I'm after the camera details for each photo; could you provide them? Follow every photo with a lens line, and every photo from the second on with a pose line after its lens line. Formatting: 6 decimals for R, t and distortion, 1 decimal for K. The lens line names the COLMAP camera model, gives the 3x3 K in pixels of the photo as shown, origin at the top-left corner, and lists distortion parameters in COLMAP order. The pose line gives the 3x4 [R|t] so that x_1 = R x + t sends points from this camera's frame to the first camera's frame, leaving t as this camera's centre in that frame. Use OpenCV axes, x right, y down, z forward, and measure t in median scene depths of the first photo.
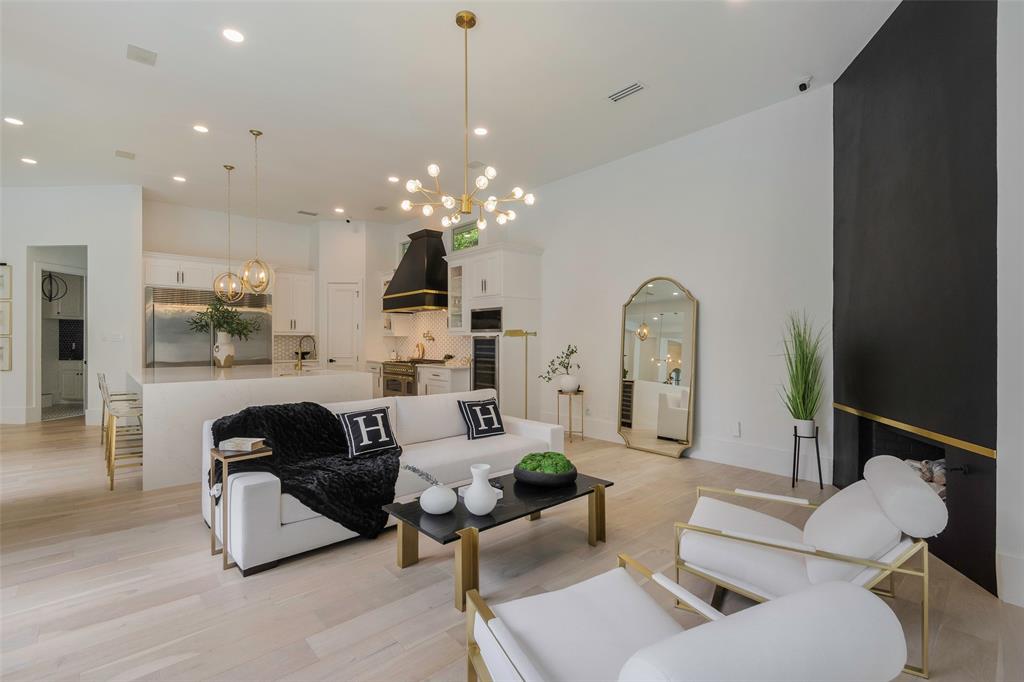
lens RADIAL K [[438.5, 0, 515.5], [0, 438.5, 347.2], [0, 0, 1]] dist [-0.021399, -0.000386]
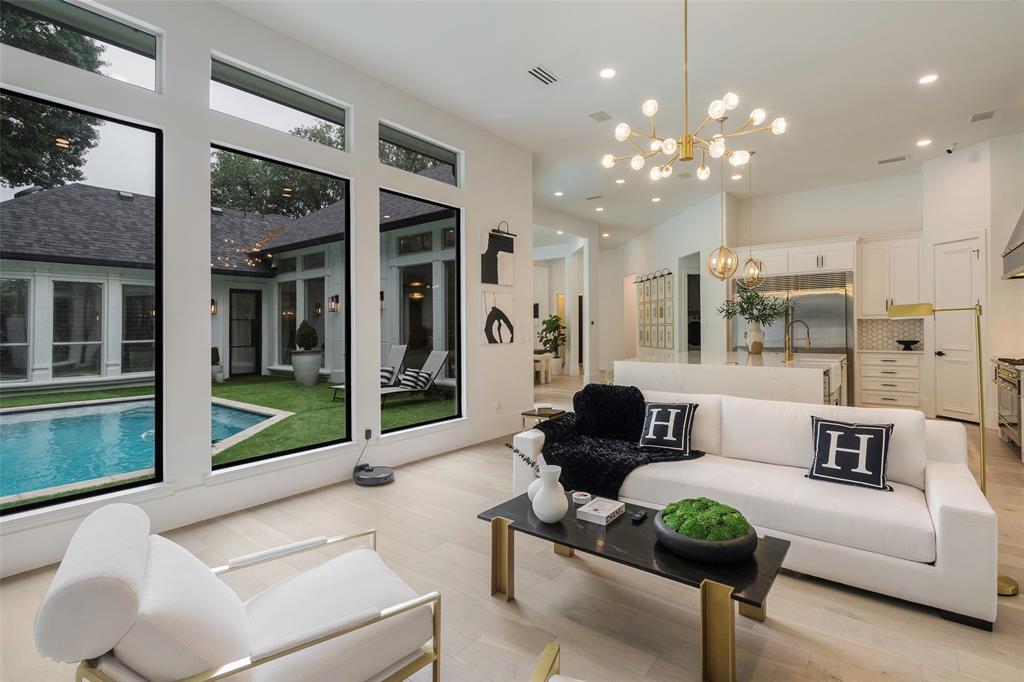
lens RADIAL K [[503.0, 0, 537.3], [0, 503.0, 322.1], [0, 0, 1]] dist [-0.014834, -0.000029]
pose [[0.204442, -0.013589, -0.978784, 0.291672], [-0.008074, 0.999846, -0.015567, -0.003044], [0.978845, 0.011085, 0.204301, 0.239937]]
